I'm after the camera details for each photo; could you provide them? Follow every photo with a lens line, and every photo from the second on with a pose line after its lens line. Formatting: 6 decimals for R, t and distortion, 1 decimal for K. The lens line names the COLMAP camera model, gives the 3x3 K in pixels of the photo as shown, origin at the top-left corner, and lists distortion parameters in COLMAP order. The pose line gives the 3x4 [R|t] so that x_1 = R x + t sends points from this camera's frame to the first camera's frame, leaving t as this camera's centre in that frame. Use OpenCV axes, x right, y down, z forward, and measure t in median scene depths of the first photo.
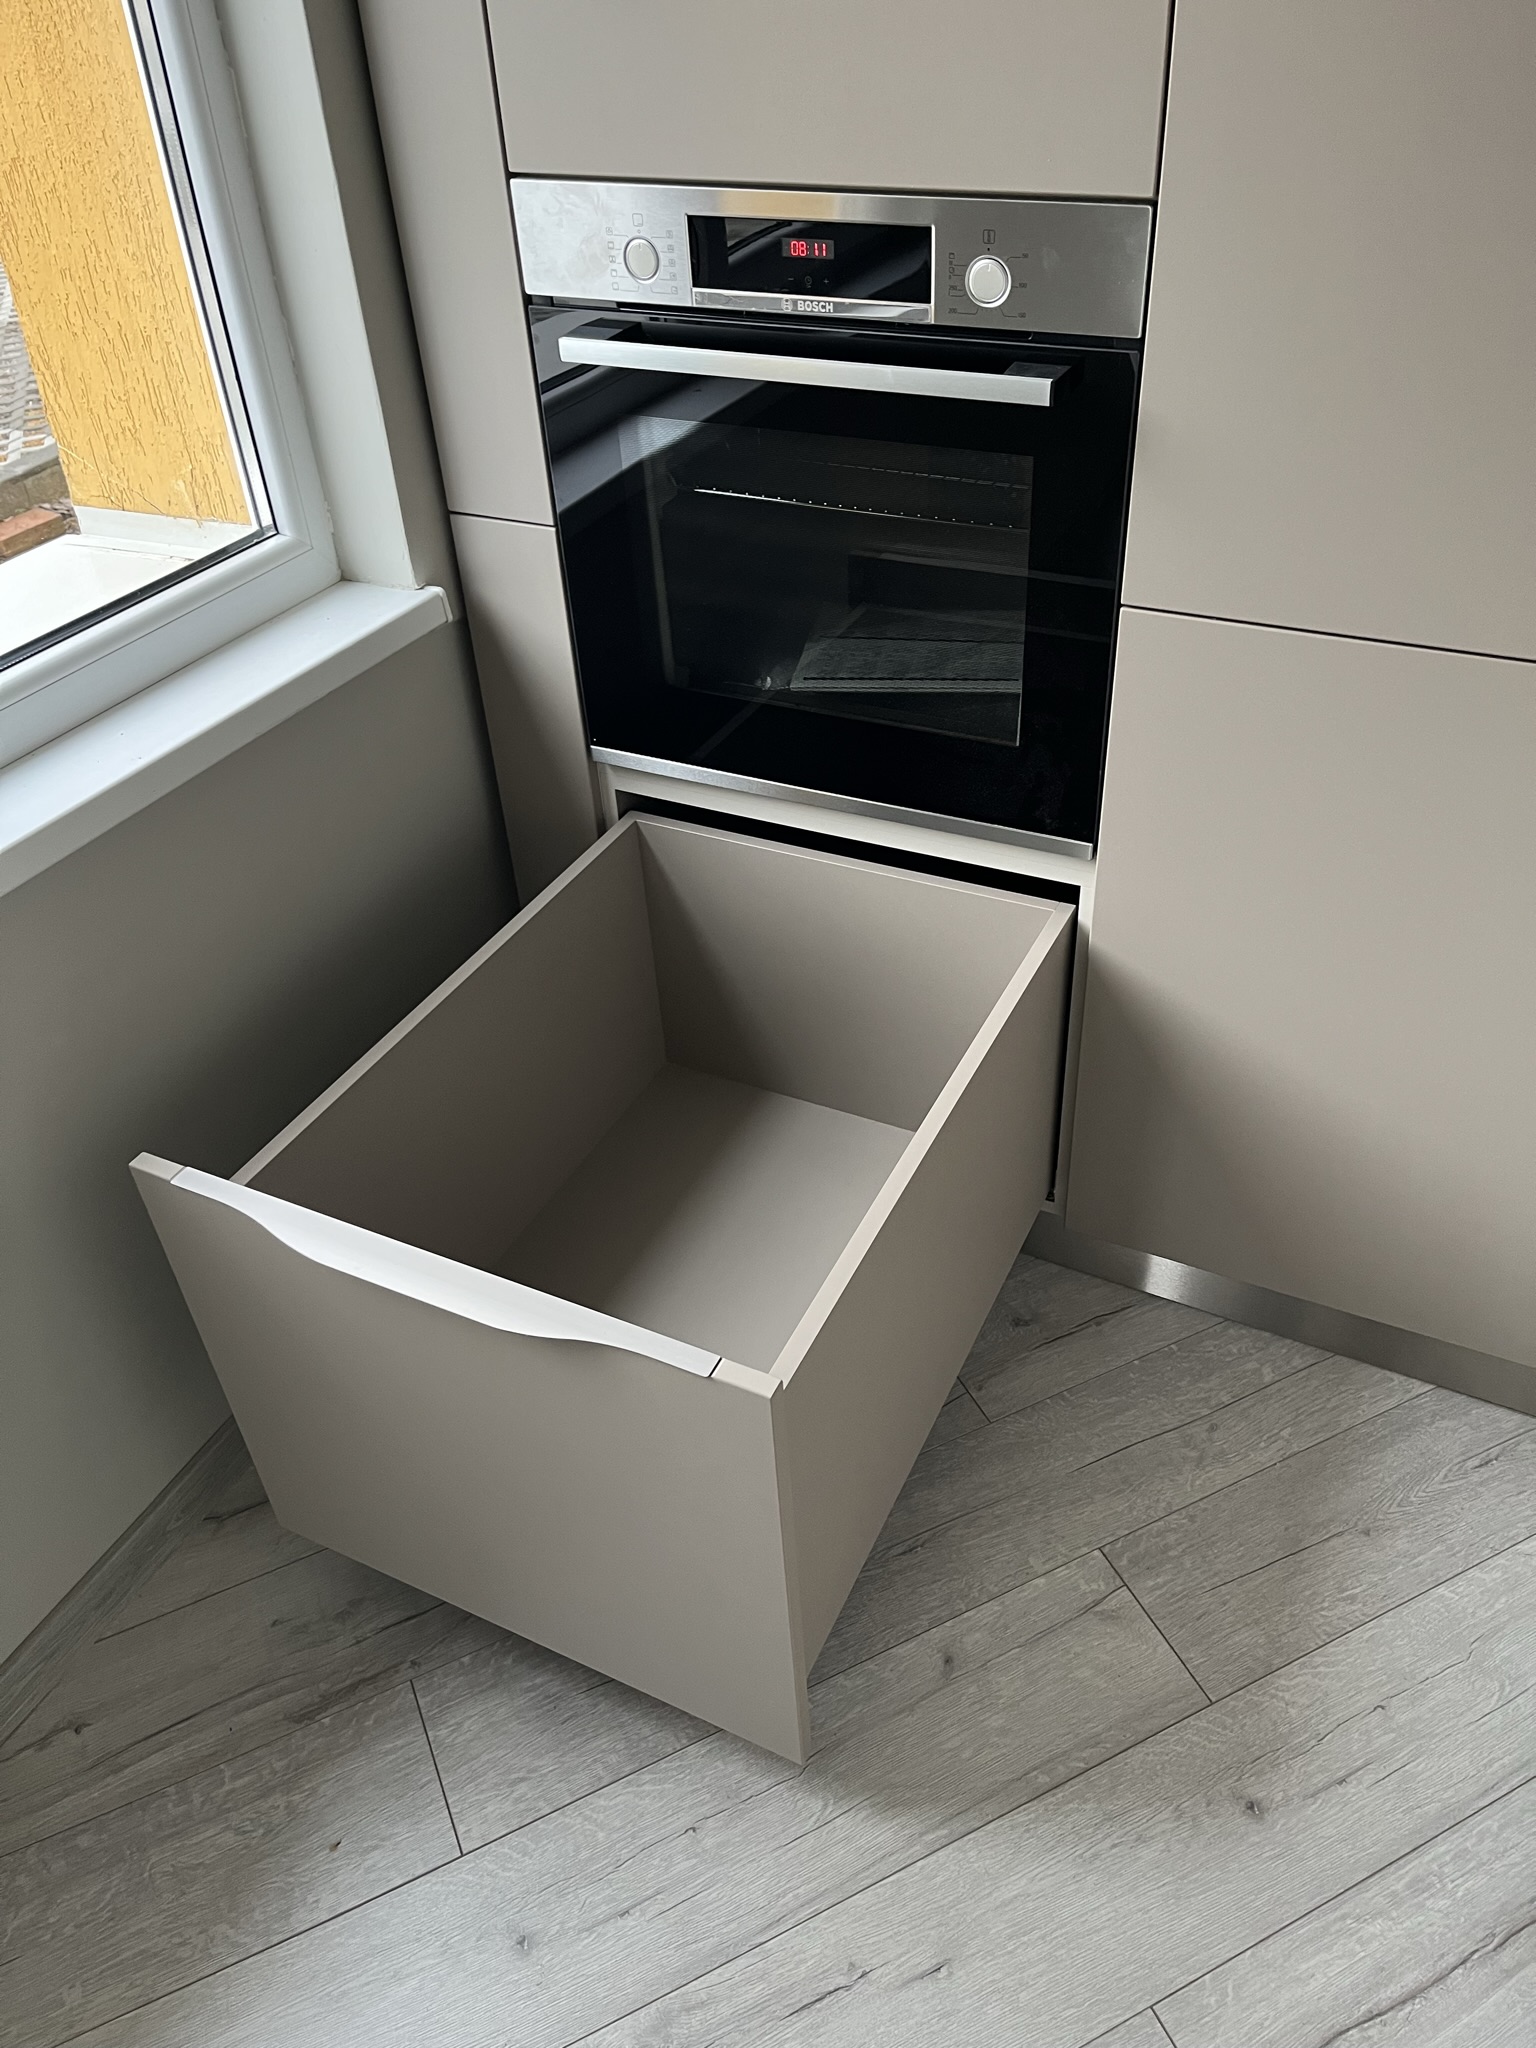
lens RADIAL K [[1549.1, 0, 790.8], [0, 1549.1, 1025.5], [0, 0, 1]] dist [0.061688, -0.085477]
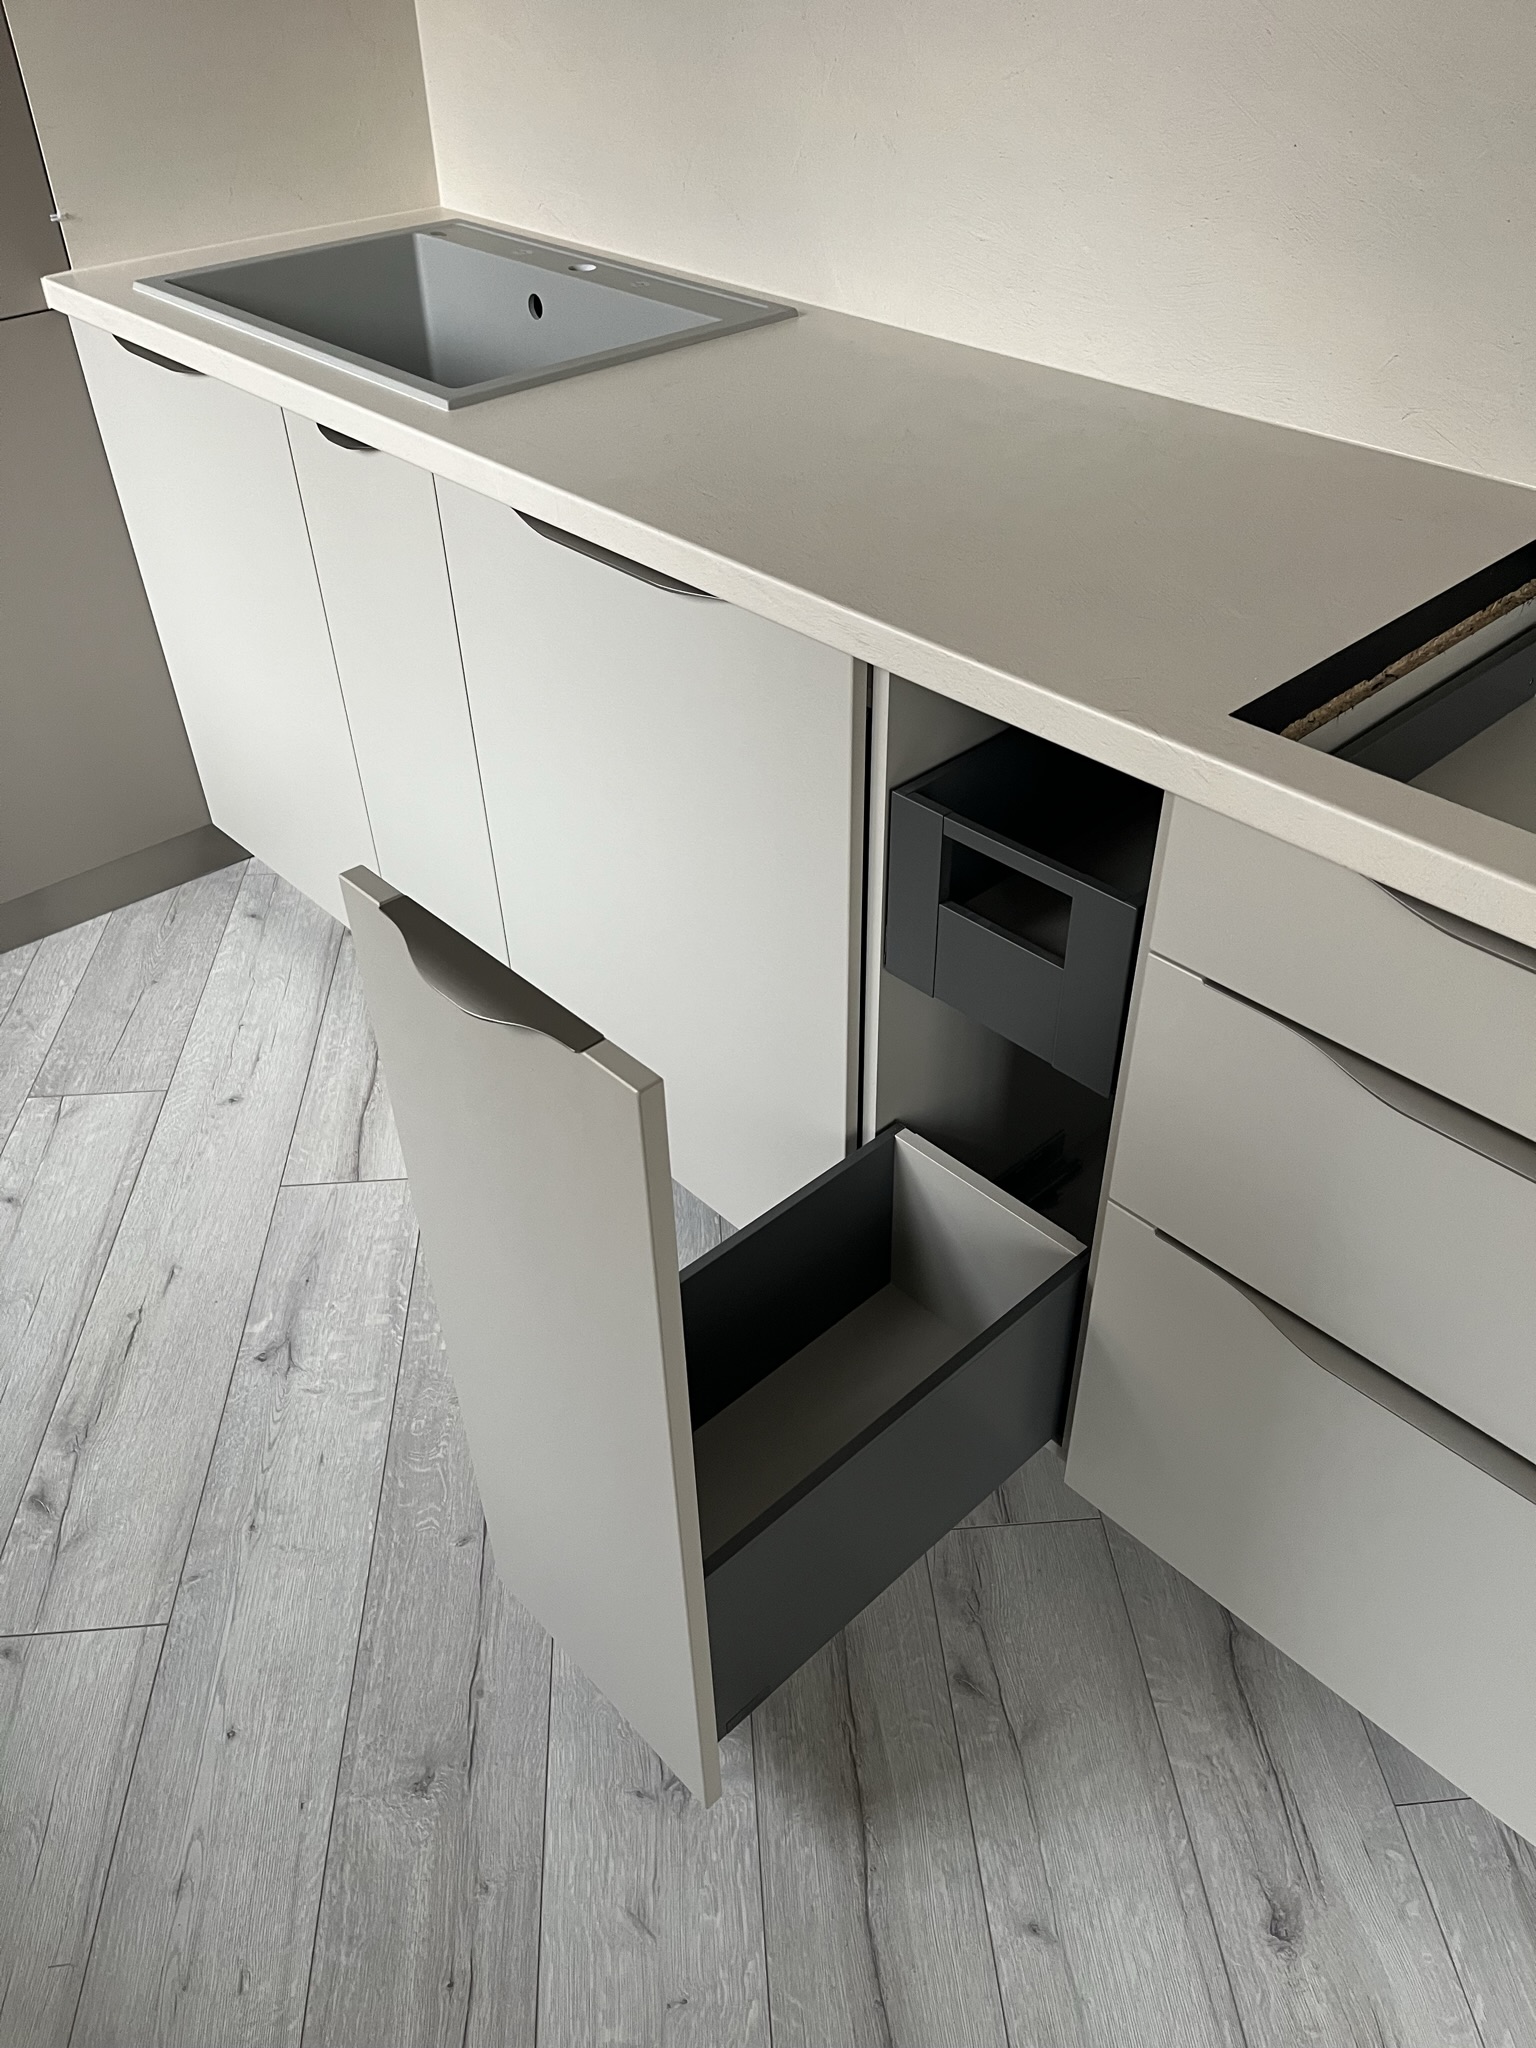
lens RADIAL K [[1549.1, 0, 787.0], [0, 1549.1, 1039.4], [0, 0, 1]] dist [0.061688, -0.085477]
pose [[0.359600, -0.554340, 0.750596, -0.610784], [0.564668, 0.769676, 0.297906, 0.301364], [-0.742857, 0.316711, 0.589794, -0.311694]]
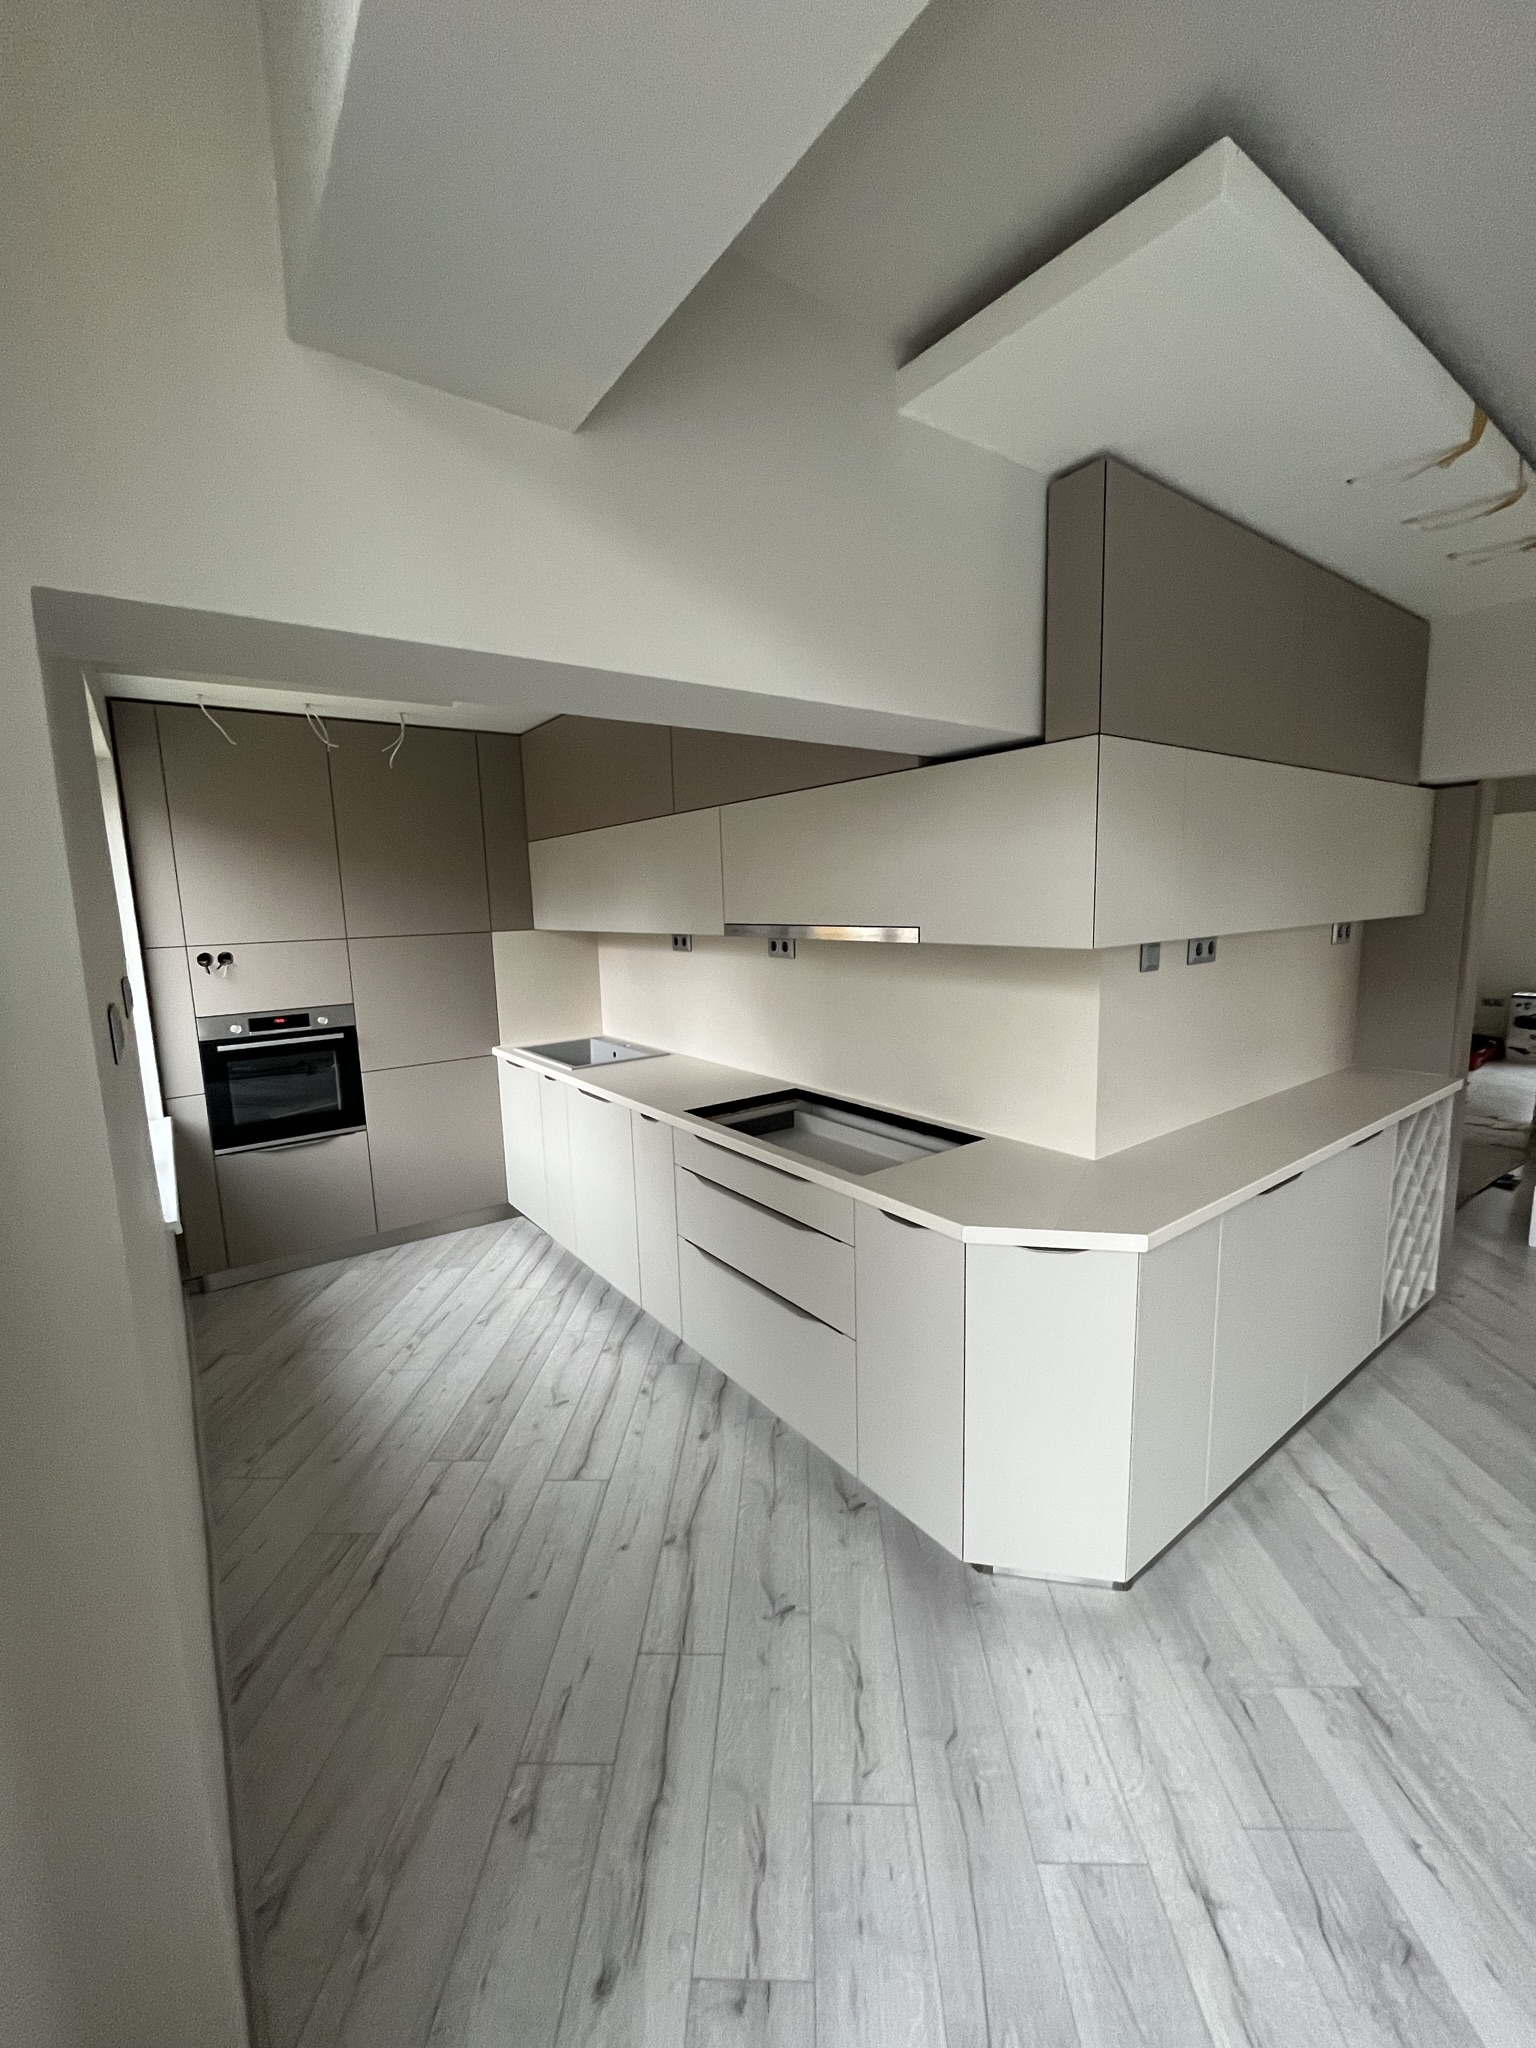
lens RADIAL K [[826.6, 0, 770.4], [0, 826.6, 1023.6], [0, 0, 1]] dist [-0.005279, 0.001116]
pose [[0.465099, -0.103105, 0.879234, -1.498943], [0.544256, 0.816620, -0.192139, 0.833376], [-0.698190, 0.567892, 0.435924, -1.190297]]
